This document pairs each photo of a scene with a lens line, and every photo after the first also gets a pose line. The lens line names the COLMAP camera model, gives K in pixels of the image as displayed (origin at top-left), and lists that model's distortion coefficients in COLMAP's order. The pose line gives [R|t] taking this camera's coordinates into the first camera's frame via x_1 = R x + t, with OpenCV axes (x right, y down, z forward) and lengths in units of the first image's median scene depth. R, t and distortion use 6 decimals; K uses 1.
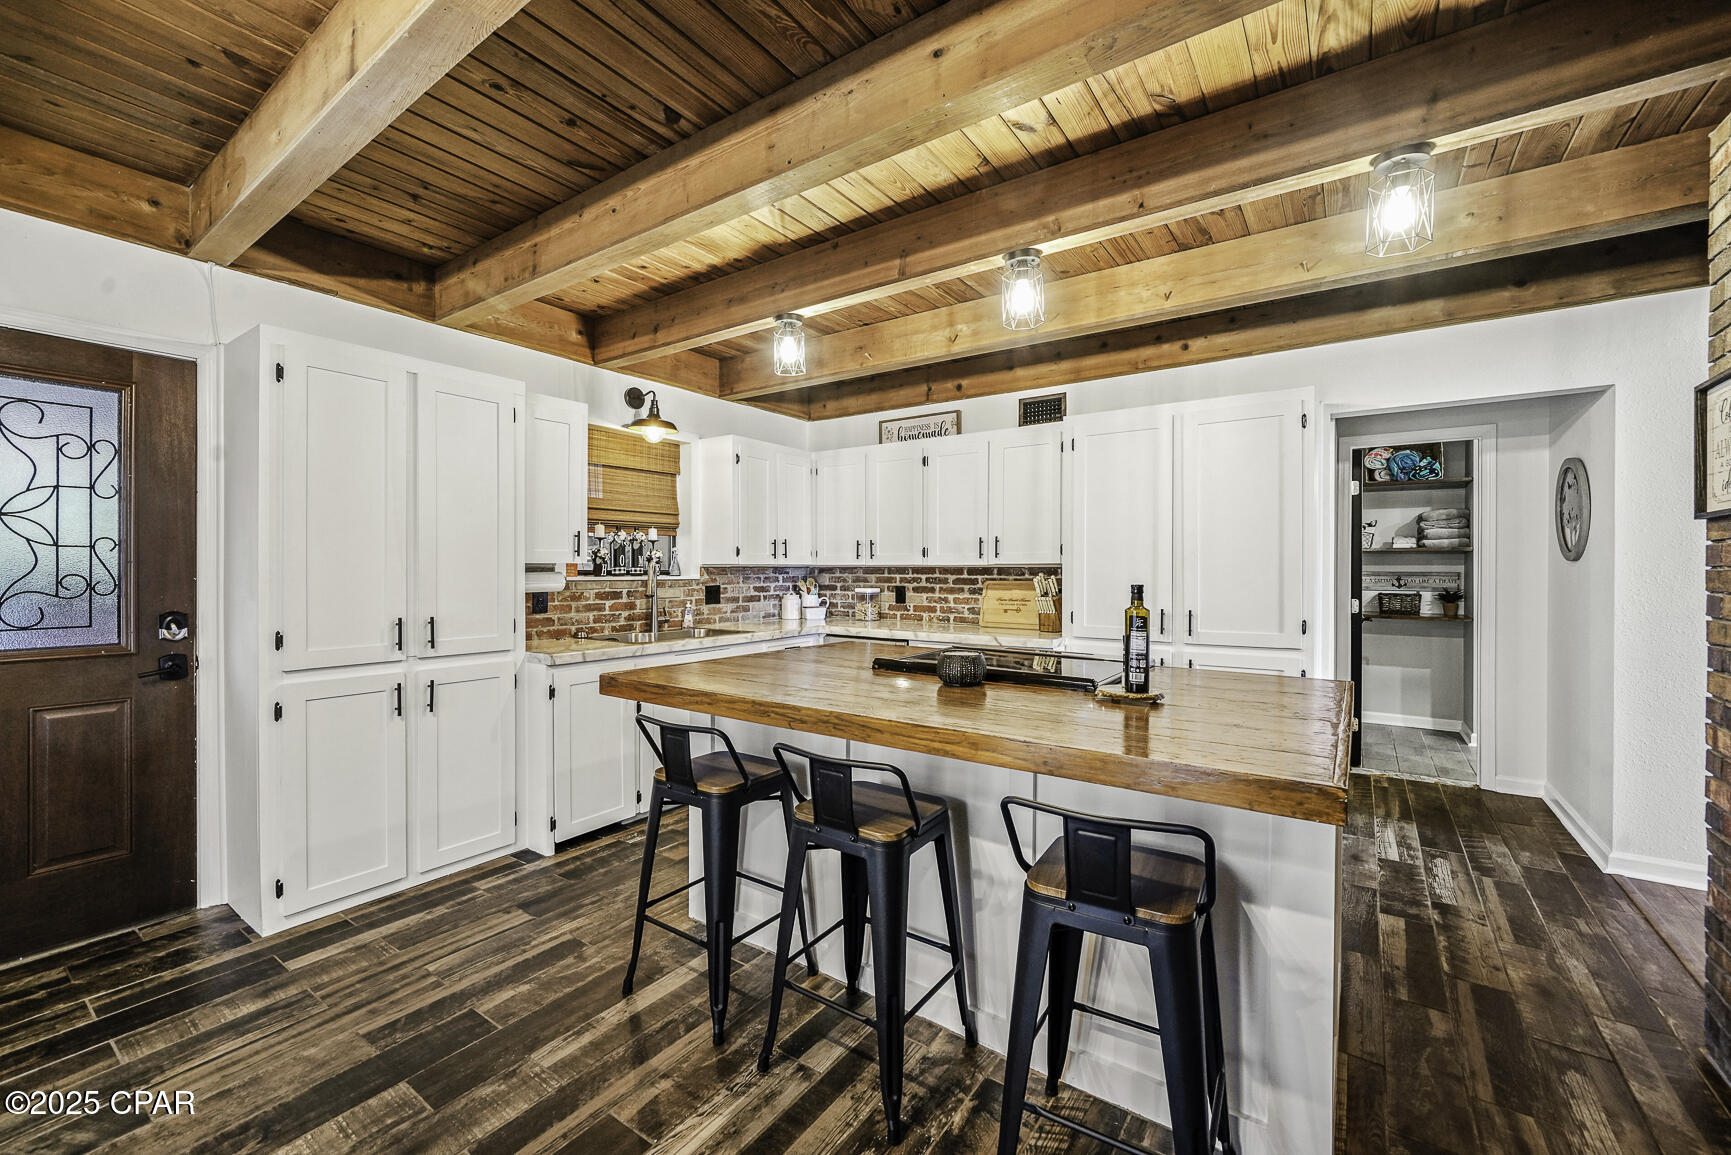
lens RADIAL K [[706.3, 0, 862.4], [0, 706.3, 569.8], [0, 0, 1]] dist [-0.005012, 0.001352]
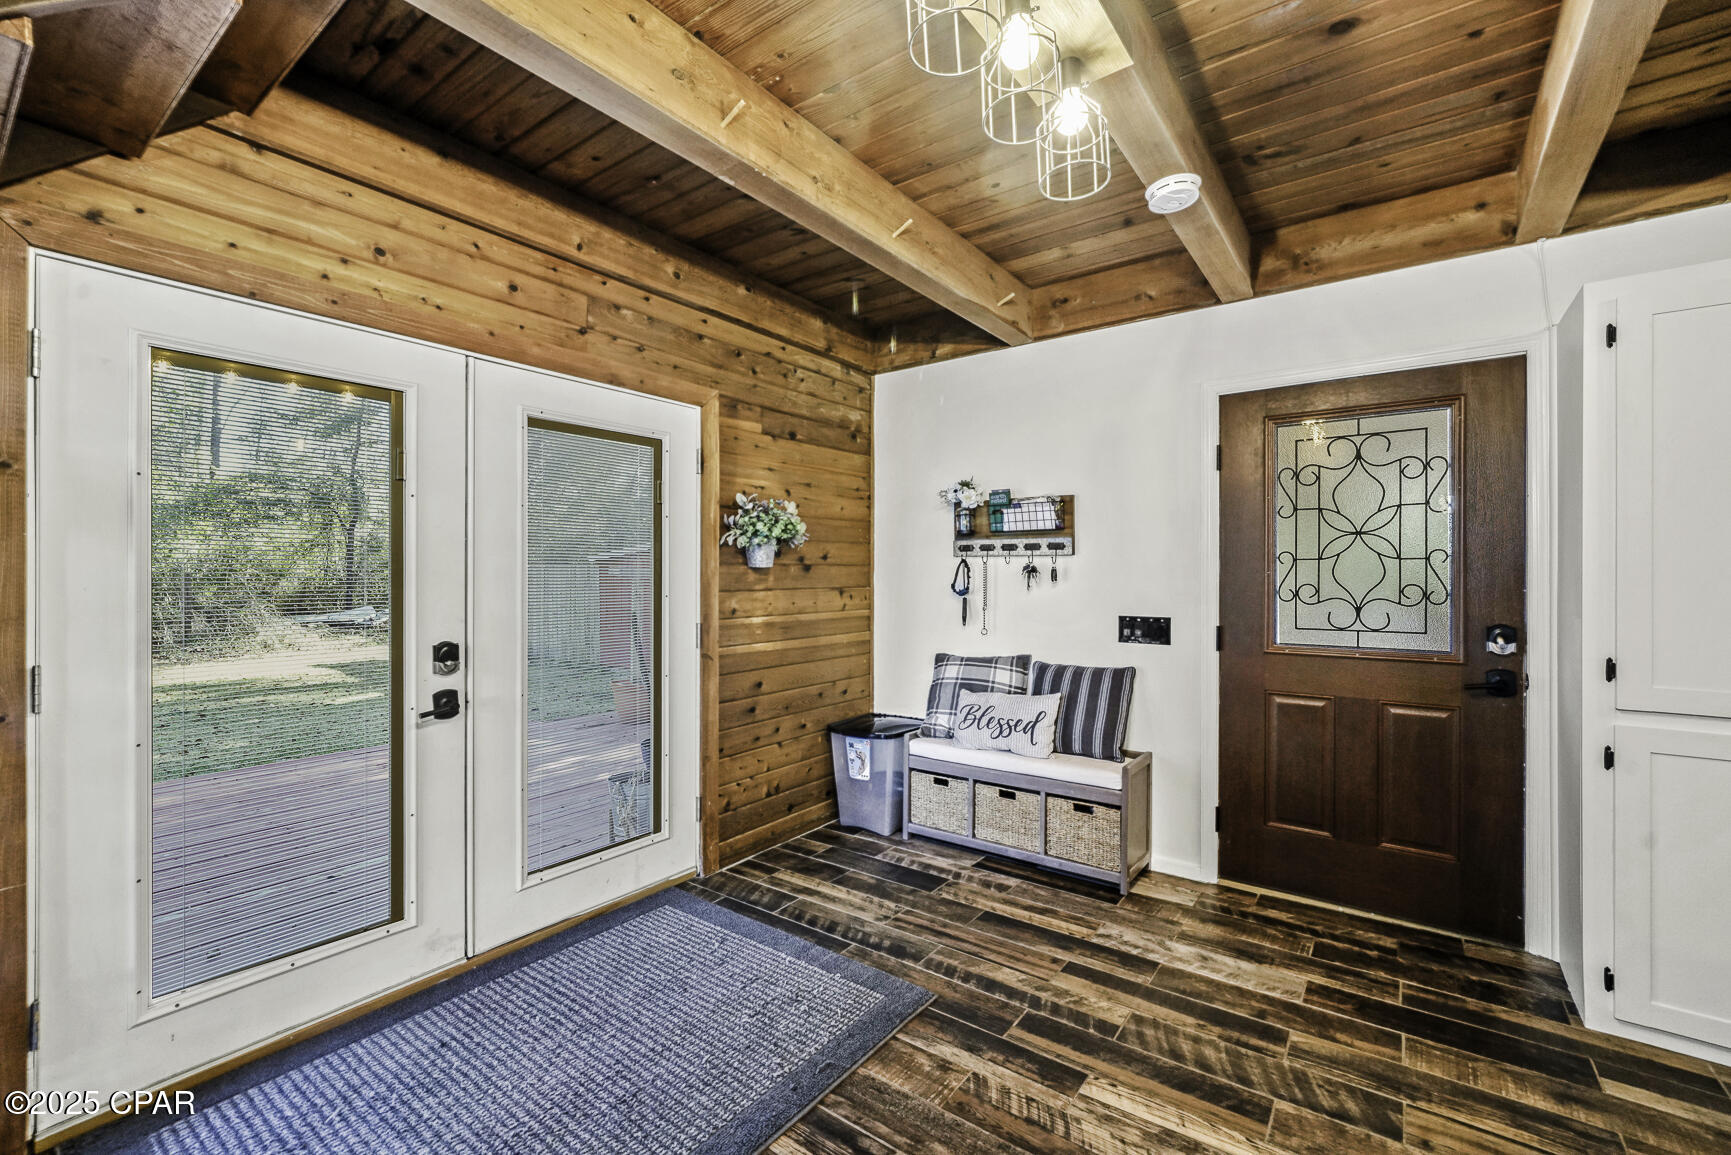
lens RADIAL K [[706.3, 0, 866.3], [0, 706.3, 574.4], [0, 0, 1]] dist [-0.005012, 0.001352]
pose [[-0.031565, -0.004436, -0.999492, -0.001087], [-0.001659, 0.999989, -0.004386, -0.002074], [0.999500, 0.001520, -0.031572, 0.139445]]
